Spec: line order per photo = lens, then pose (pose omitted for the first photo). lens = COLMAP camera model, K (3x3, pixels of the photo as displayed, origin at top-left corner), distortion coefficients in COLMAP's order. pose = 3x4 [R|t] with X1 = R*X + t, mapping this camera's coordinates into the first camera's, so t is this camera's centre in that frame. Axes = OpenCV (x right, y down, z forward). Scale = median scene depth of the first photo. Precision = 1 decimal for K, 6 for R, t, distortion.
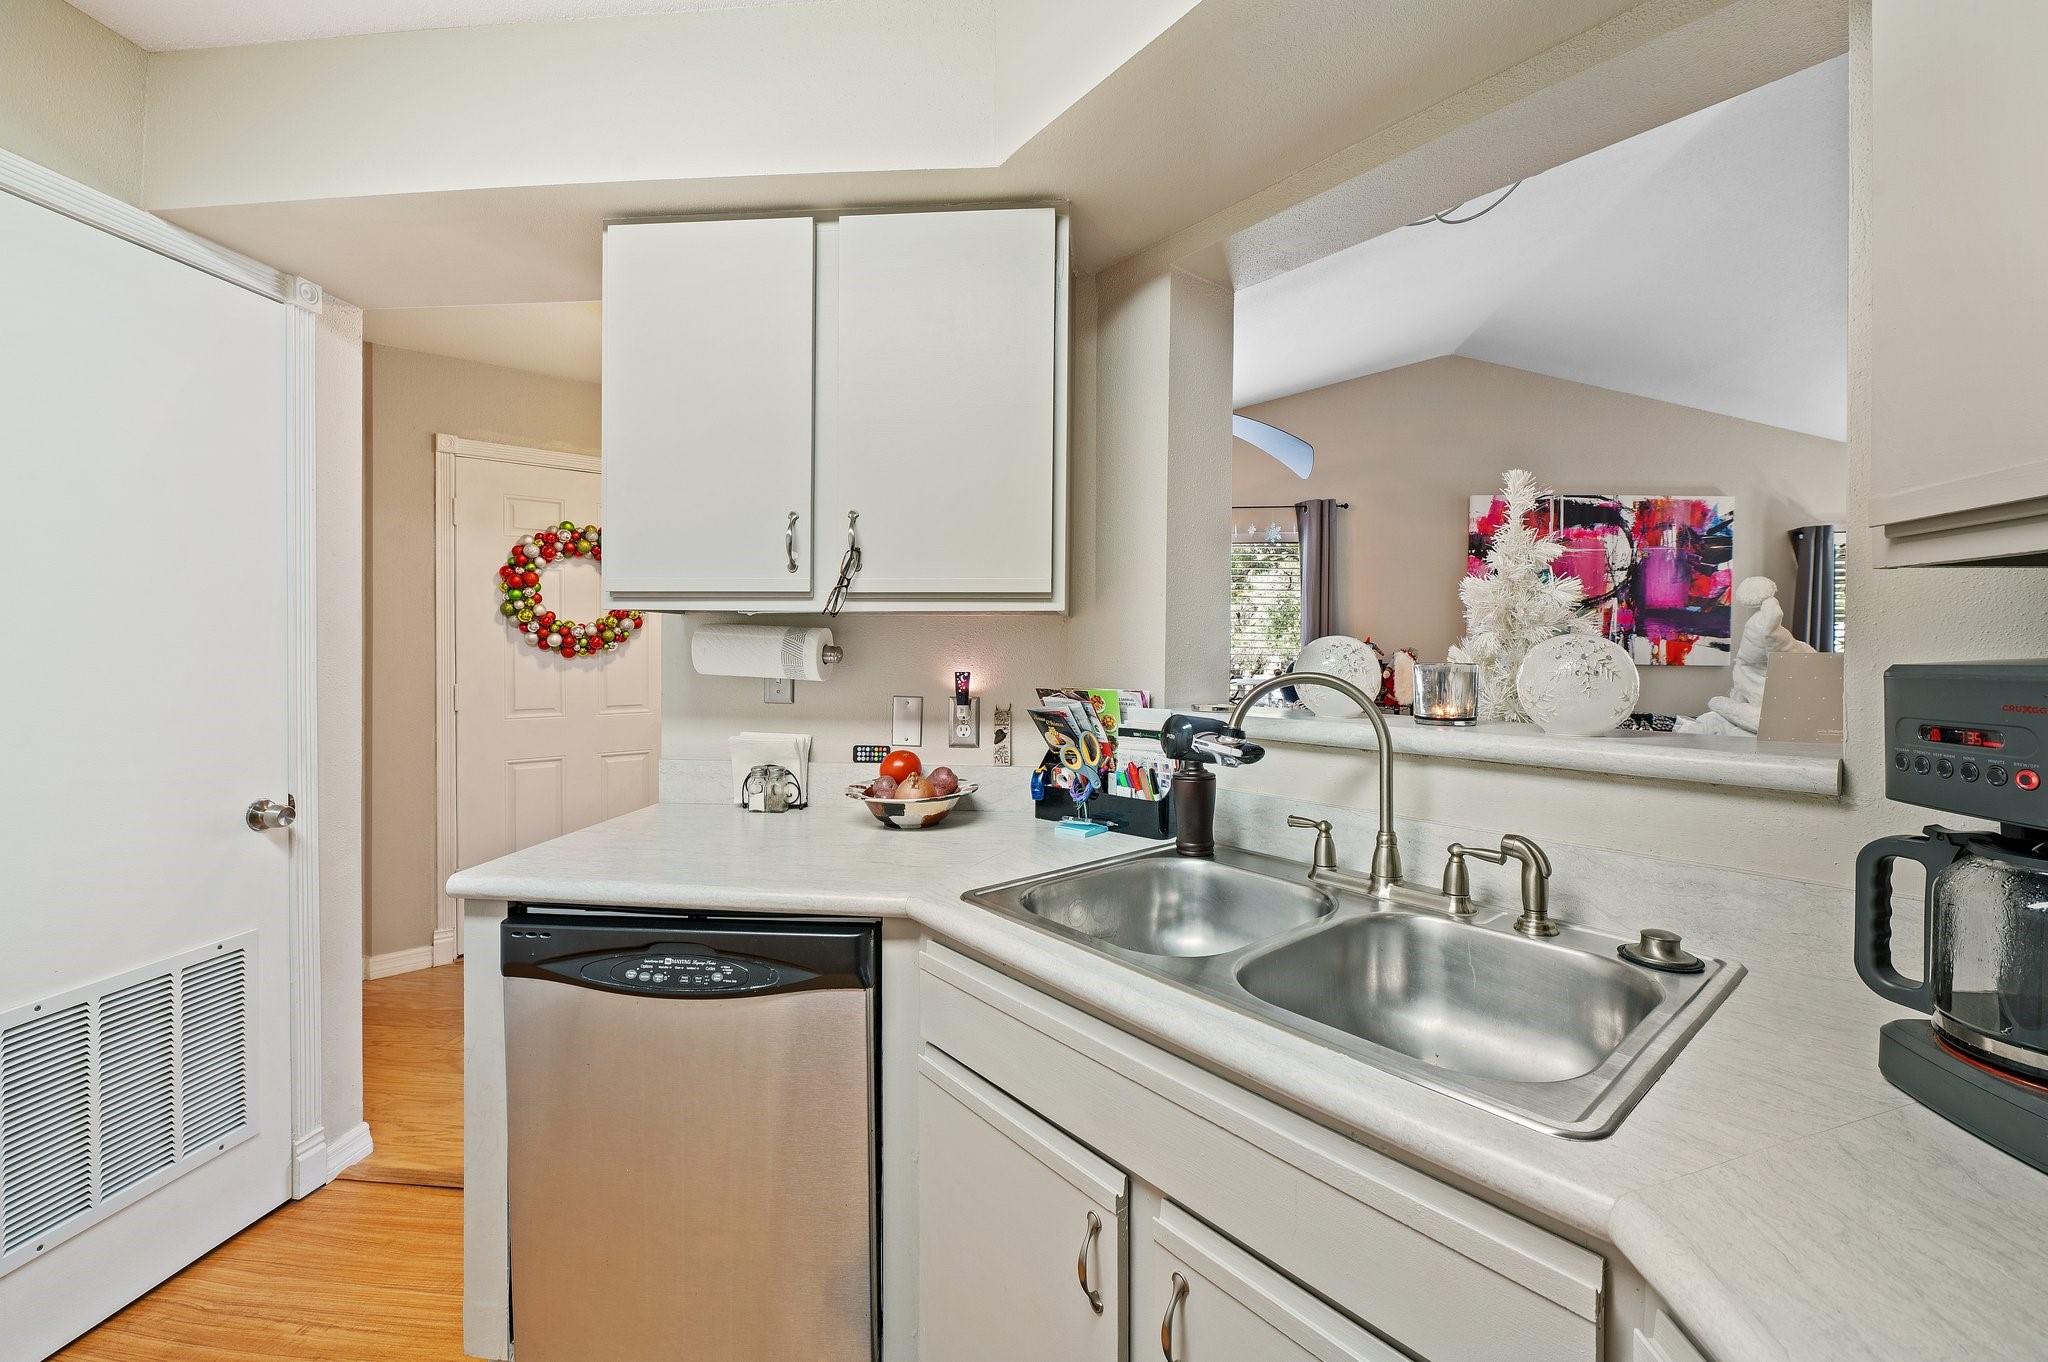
lens RADIAL K [[831.7, 0, 1029.6], [0, 831.7, 659.5], [0, 0, 1]] dist [-0.009122, -0.001796]
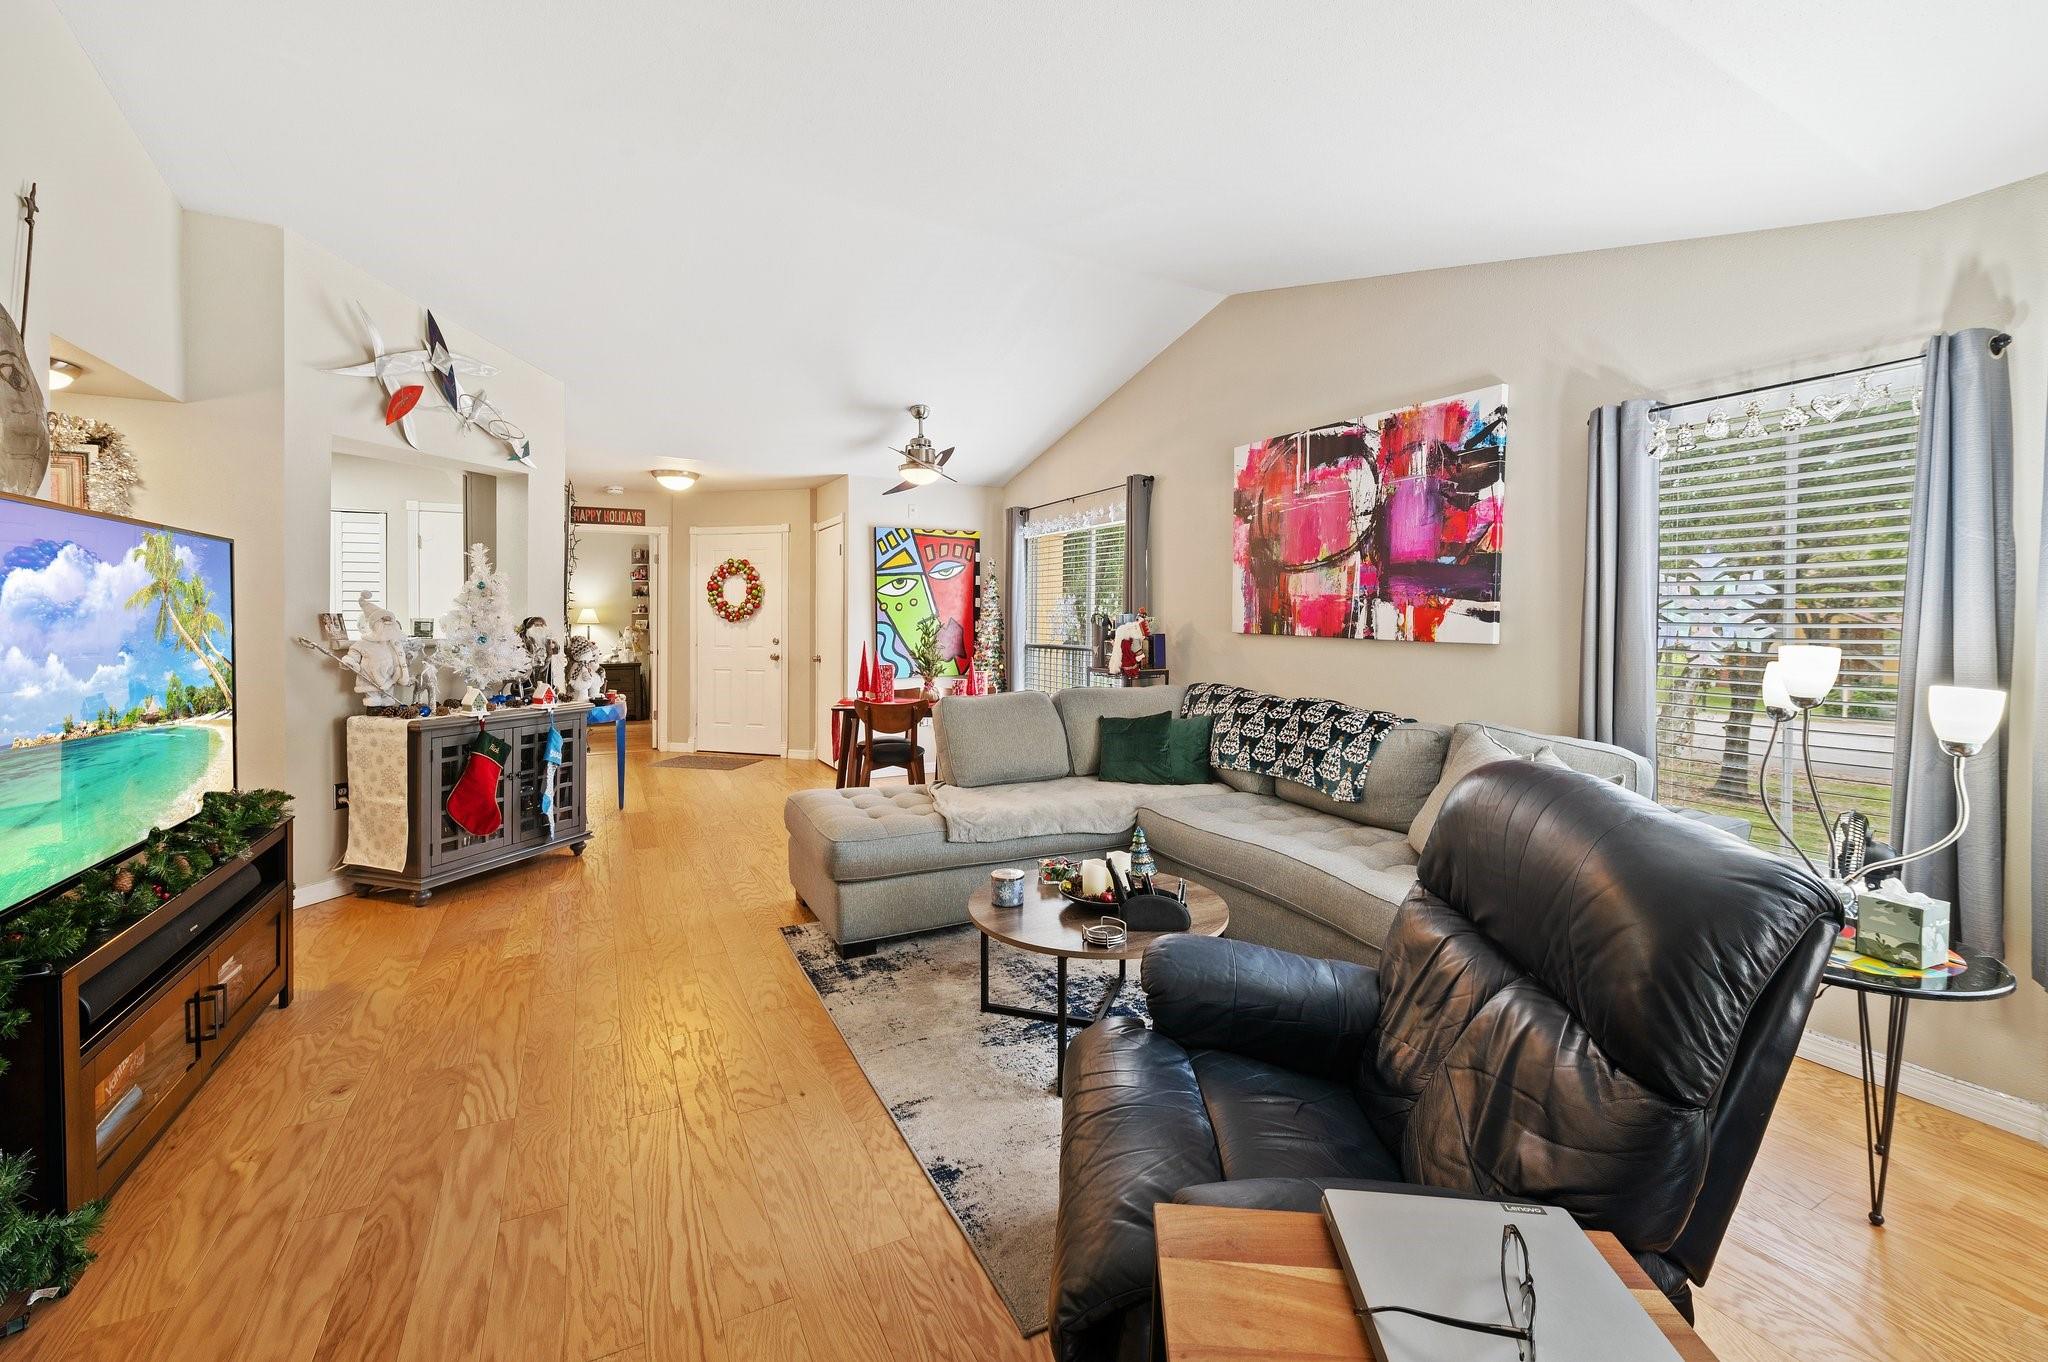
lens RADIAL K [[831.7, 0, 1044.2], [0, 831.7, 652.1], [0, 0, 1]] dist [-0.009122, -0.001796]
pose [[0.558086, 0.031916, -0.829169, 1.198125], [-0.015905, 0.999488, 0.027767, 0.001536], [0.829631, -0.002309, 0.558308, 0.334085]]
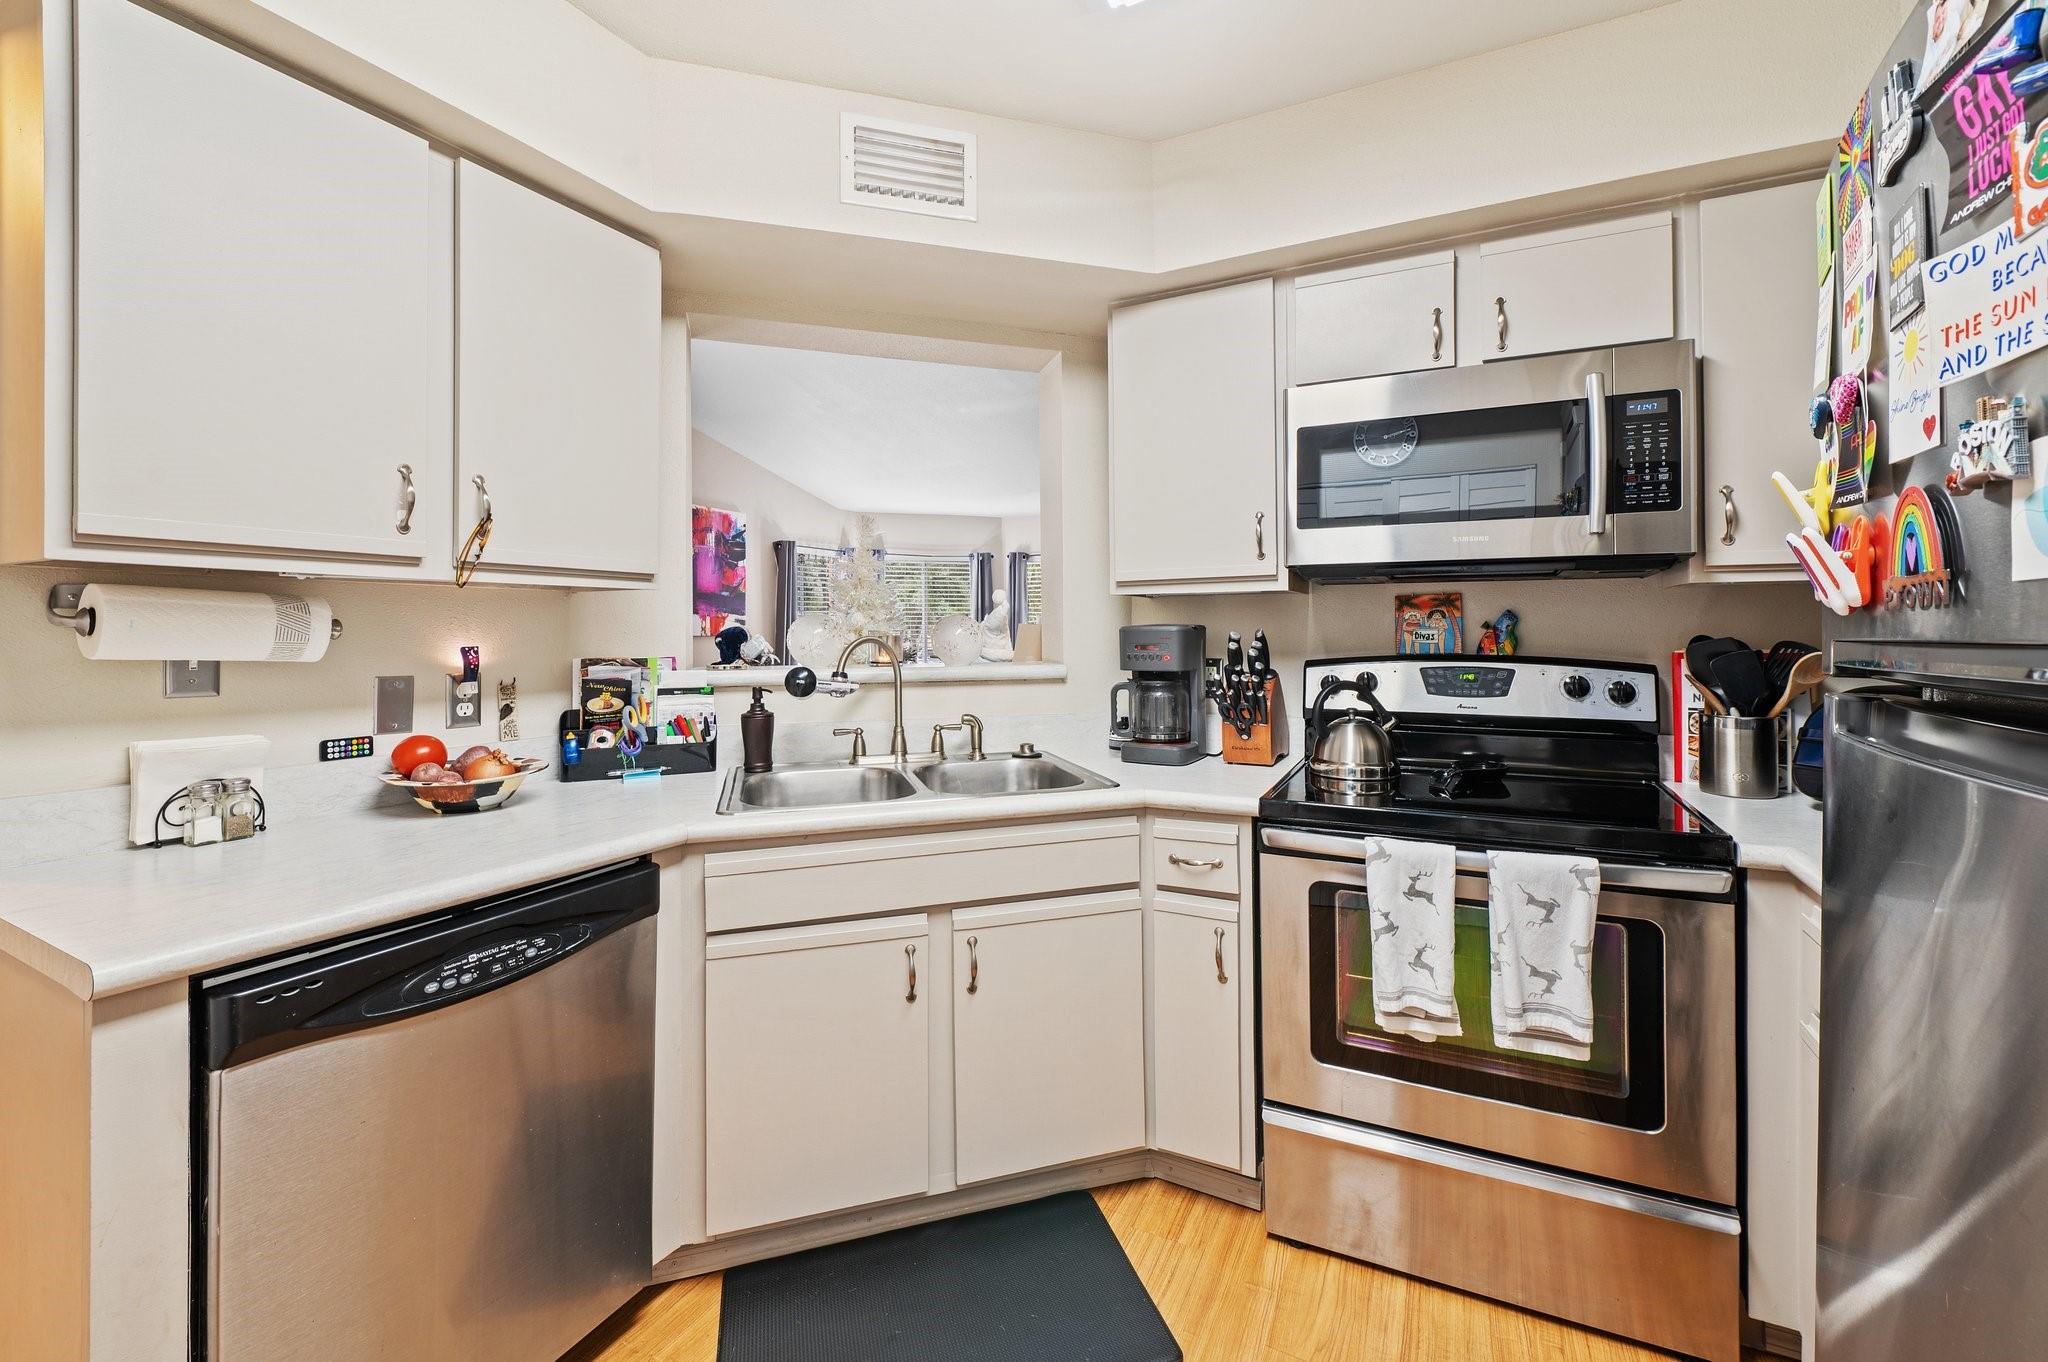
lens RADIAL K [[831.7, 0, 1052.5], [0, 831.7, 638.9], [0, 0, 1]] dist [-0.009122, -0.001796]
pose [[0.362525, -0.017014, 0.931819, -0.263595], [0.013135, 0.999827, 0.013146, 0.000954], [-0.931882, 0.007474, 0.362686, 0.014588]]
